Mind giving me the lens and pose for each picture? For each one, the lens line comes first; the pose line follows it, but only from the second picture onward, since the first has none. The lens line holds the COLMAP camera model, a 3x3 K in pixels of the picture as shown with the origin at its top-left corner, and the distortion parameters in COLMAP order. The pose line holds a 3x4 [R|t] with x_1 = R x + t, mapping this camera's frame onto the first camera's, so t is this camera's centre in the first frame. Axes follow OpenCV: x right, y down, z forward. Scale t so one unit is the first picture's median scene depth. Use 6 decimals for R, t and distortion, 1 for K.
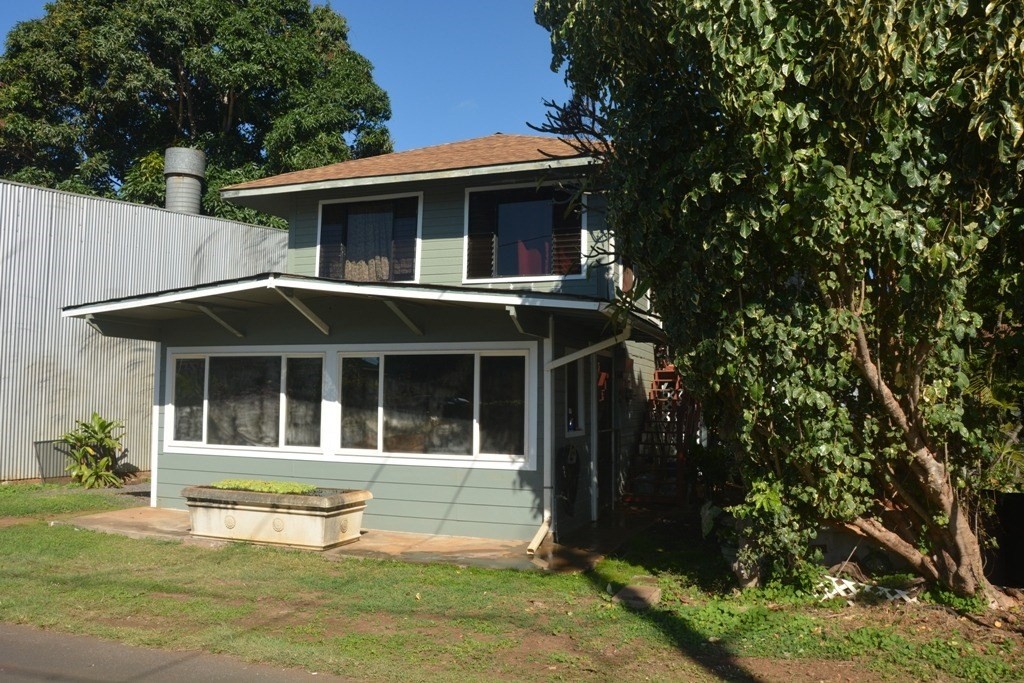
lens RADIAL K [[819.7, 0, 508.6], [0, 819.7, 336.0], [0, 0, 1]] dist [-0.113904, 0.071629]
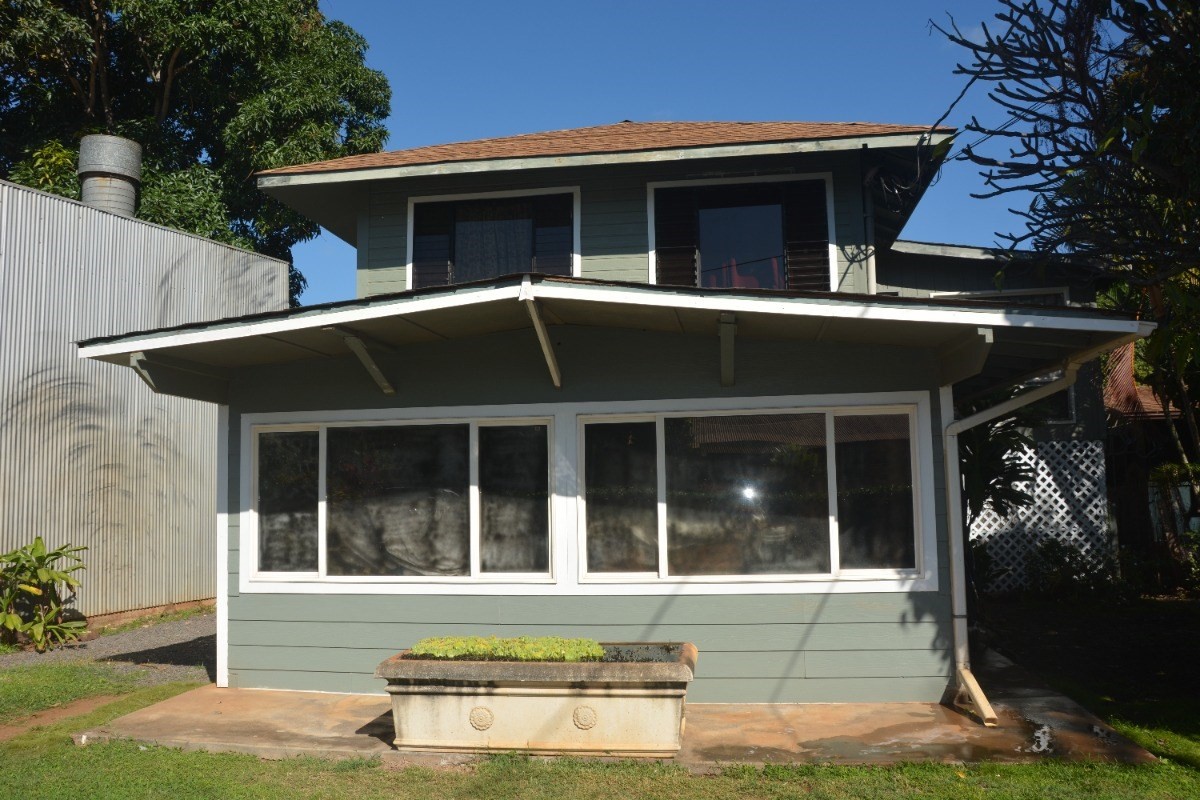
lens RADIAL K [[960.5, 0, 604.5], [0, 960.5, 403.8], [0, 0, 1]] dist [-0.113904, 0.071629]
pose [[0.977574, -0.009450, 0.210381, -0.334506], [0.012458, 0.999838, -0.012976, 0.020302], [-0.210224, 0.015306, 0.977533, 0.286415]]
